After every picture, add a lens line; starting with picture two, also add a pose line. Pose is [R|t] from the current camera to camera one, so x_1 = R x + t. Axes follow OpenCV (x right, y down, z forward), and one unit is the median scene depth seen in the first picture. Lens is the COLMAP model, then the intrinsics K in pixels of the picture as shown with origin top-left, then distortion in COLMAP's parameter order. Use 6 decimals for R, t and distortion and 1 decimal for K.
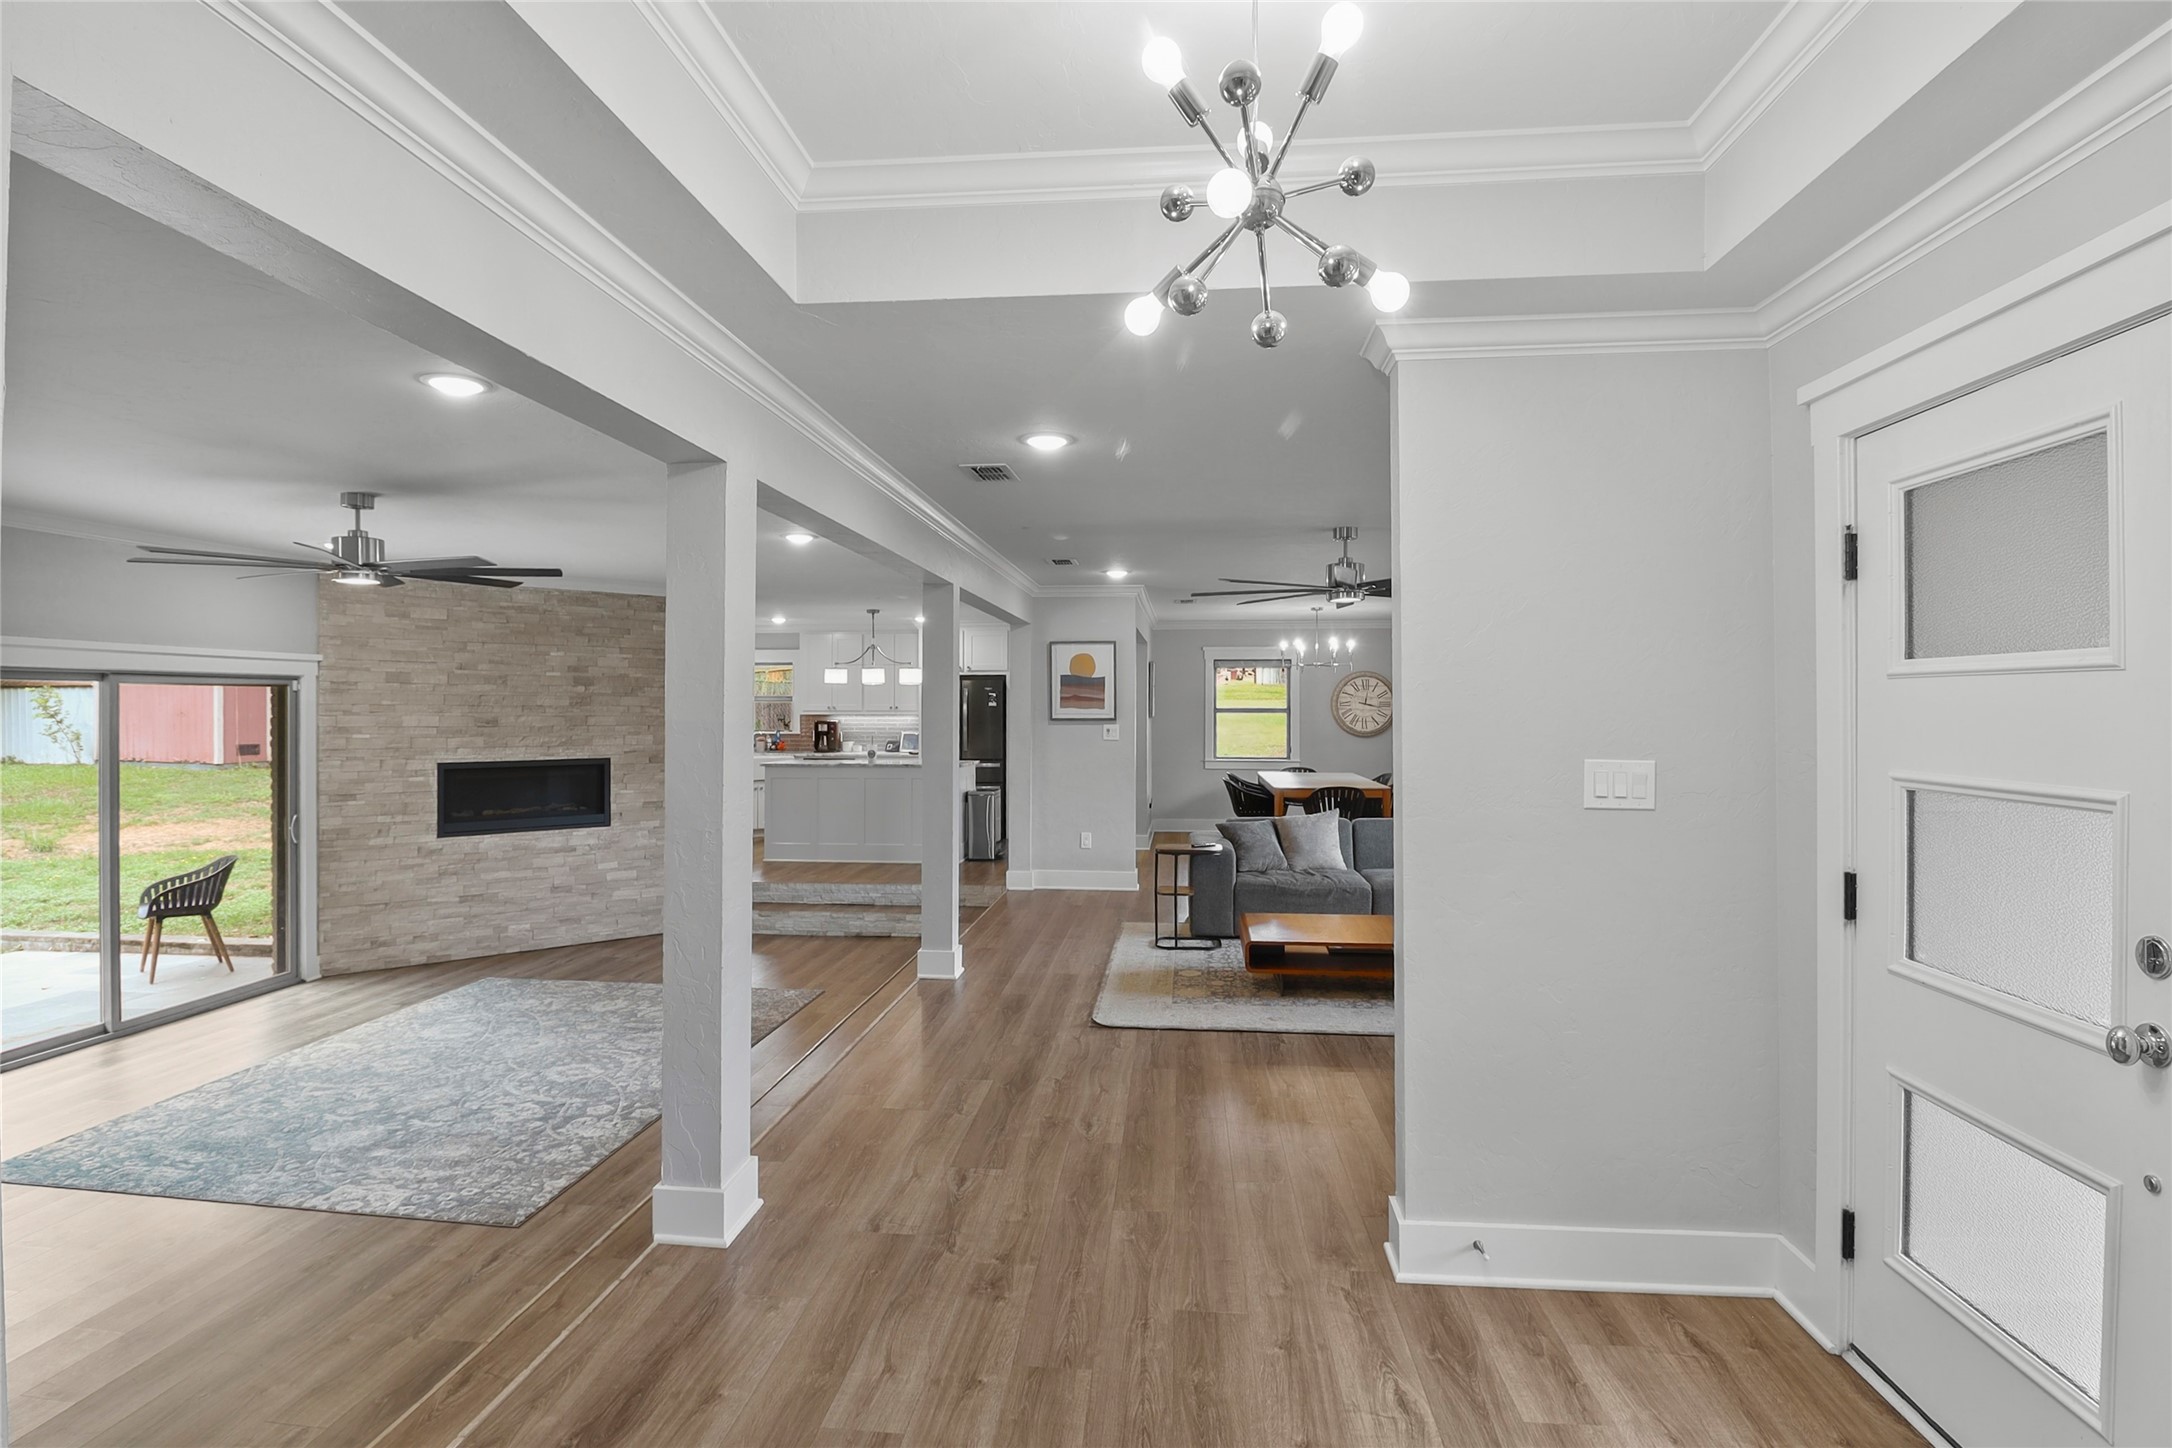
lens RADIAL K [[1054.3, 0, 1071.0], [0, 1054.3, 704.0], [0, 0, 1]] dist [0.000104, -0.014602]
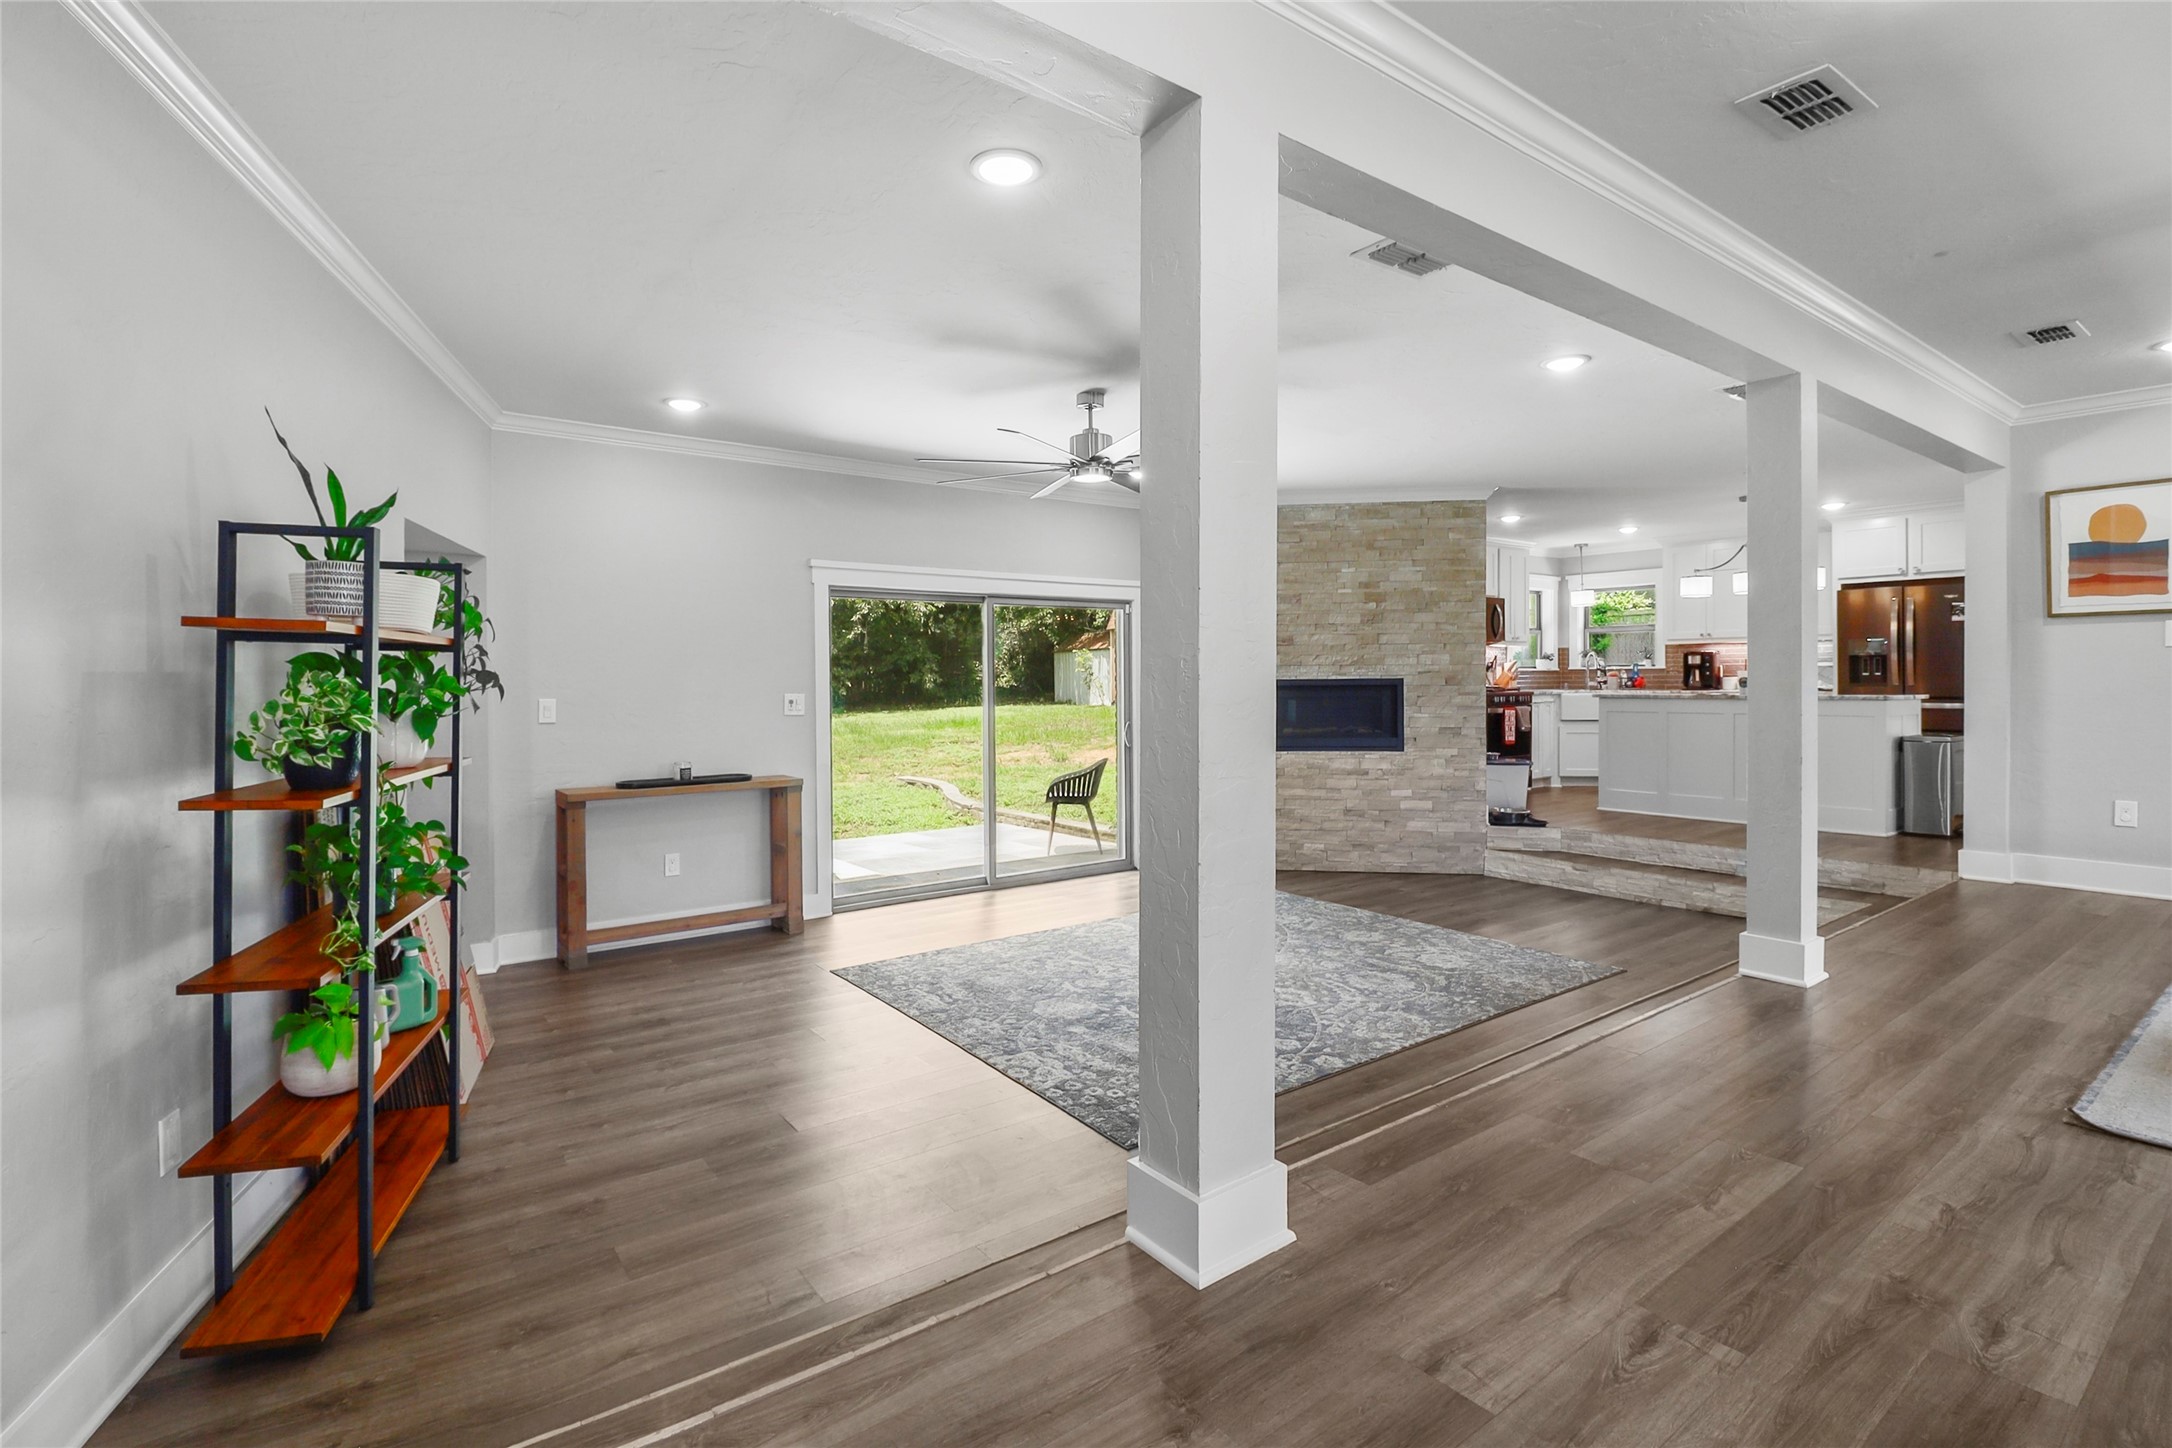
lens RADIAL K [[1011.0, 0, 1076.9], [0, 1011.0, 686.0], [0, 0, 1]] dist [-0.000779, -0.013359]
pose [[0.675008, -0.000303, -0.737810, 0.033711], [0.011223, 0.999888, 0.009857, 0.052346], [0.737725, -0.014934, 0.674936, 0.206225]]
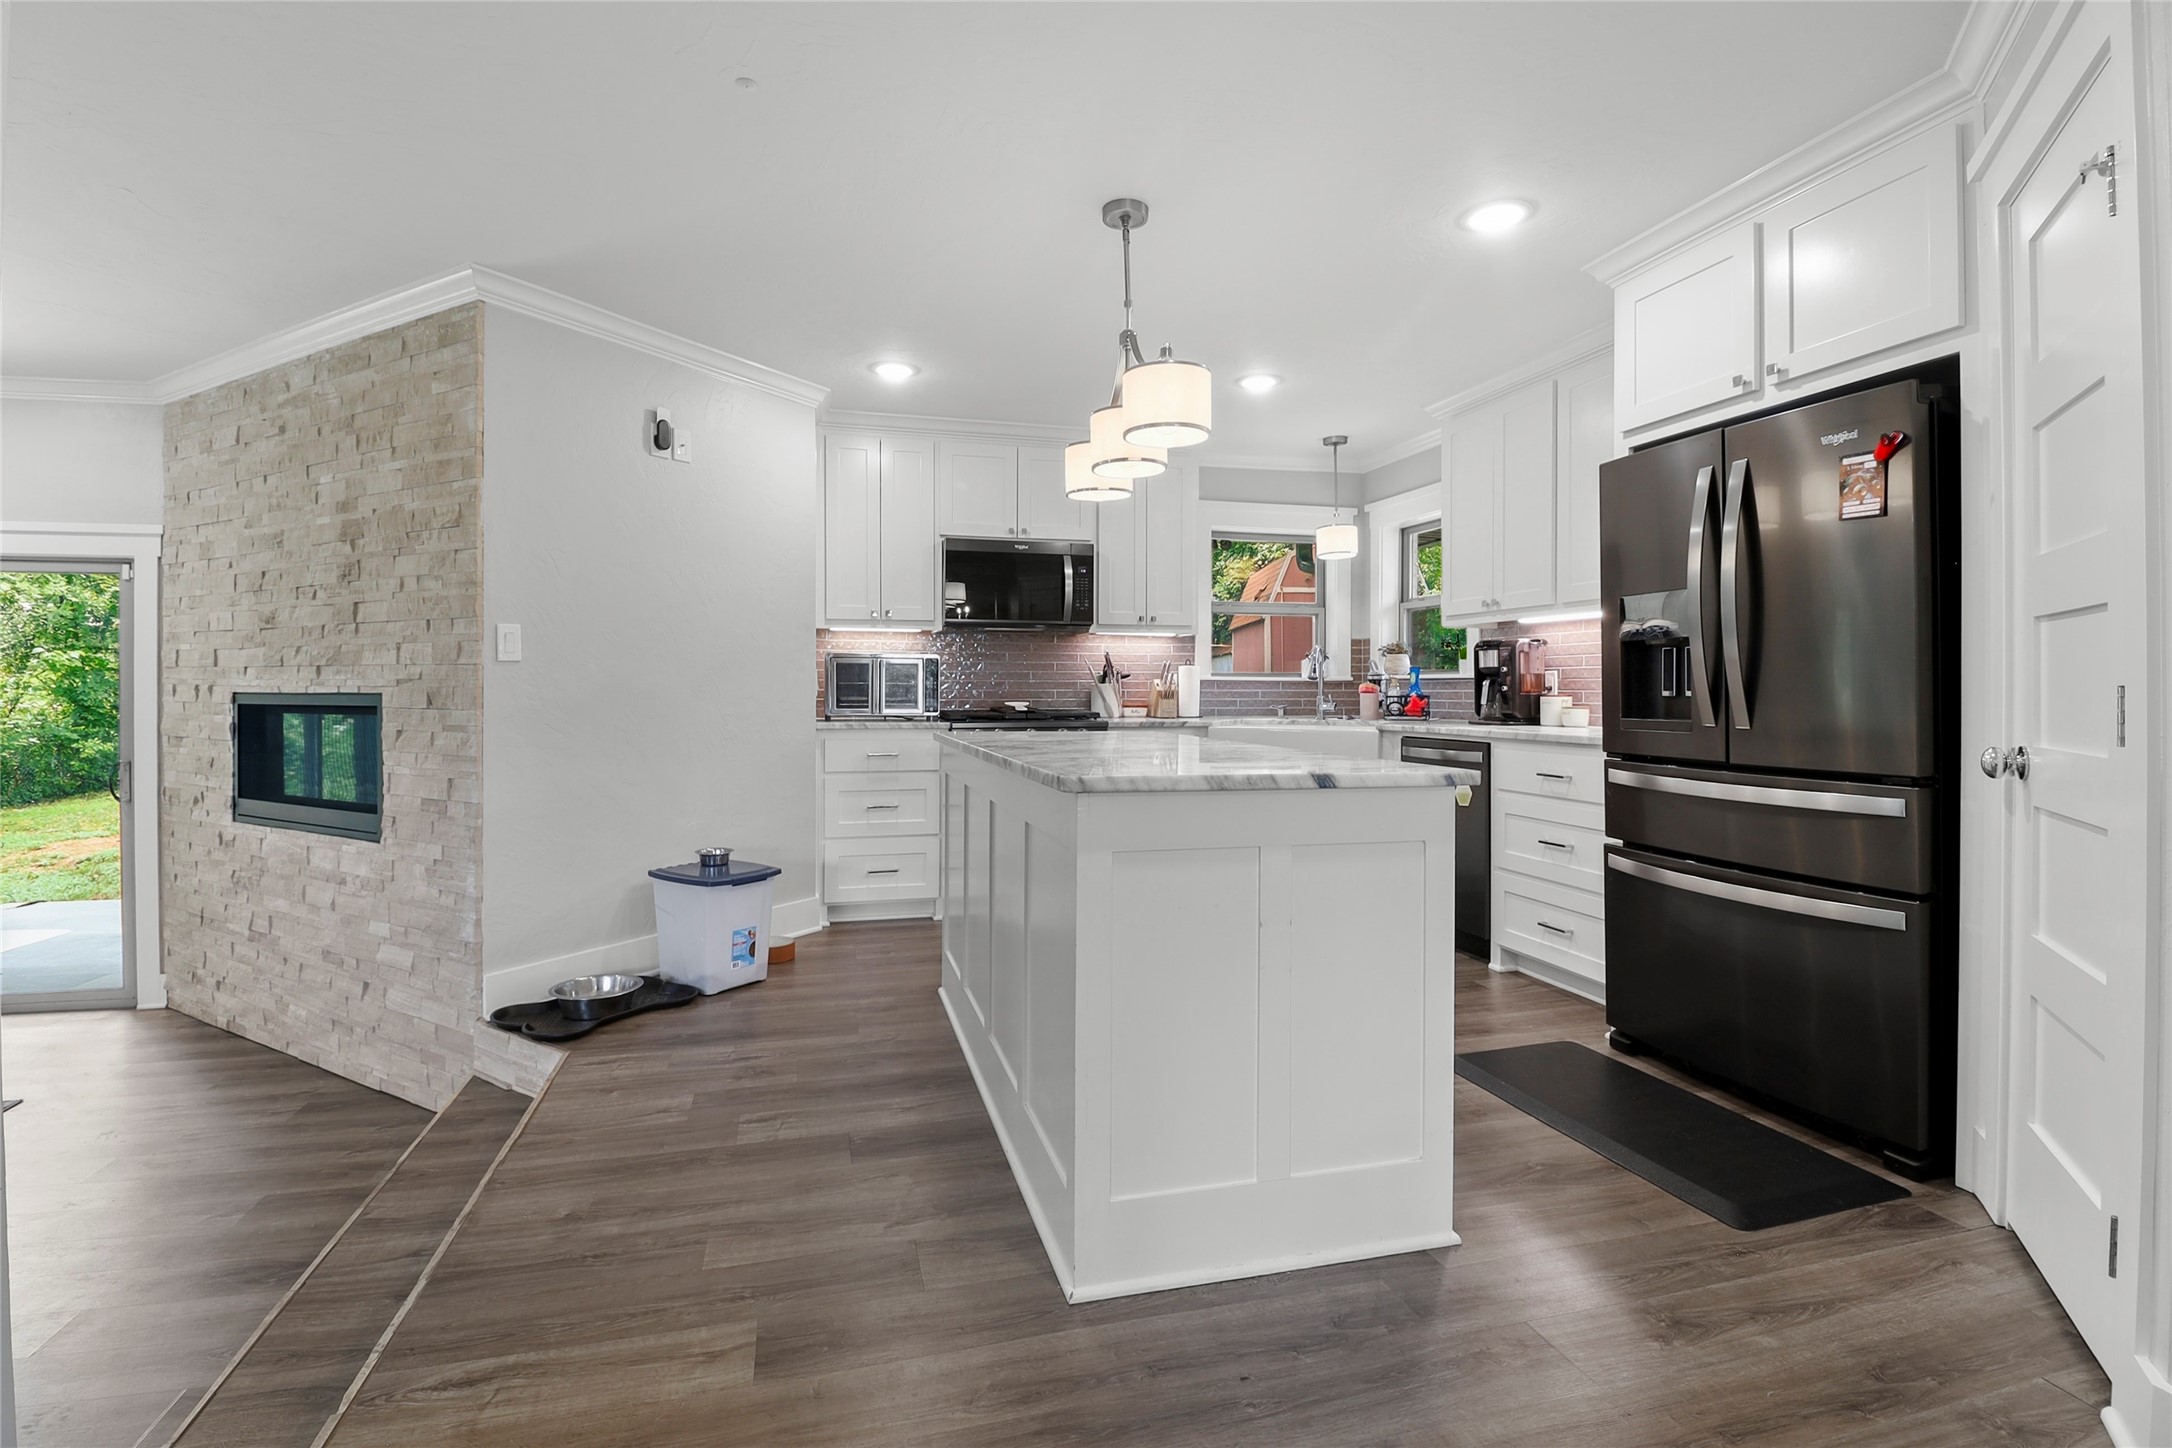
lens RADIAL K [[1011.0, 0, 1076.9], [0, 1011.0, 686.0], [0, 0, 1]] dist [-0.000779, -0.013359]
pose [[0.356986, -0.003440, -0.934103, 0.087665], [0.003736, 0.999990, -0.002255, 0.057353], [0.934102, -0.002685, 0.356996, 1.287036]]
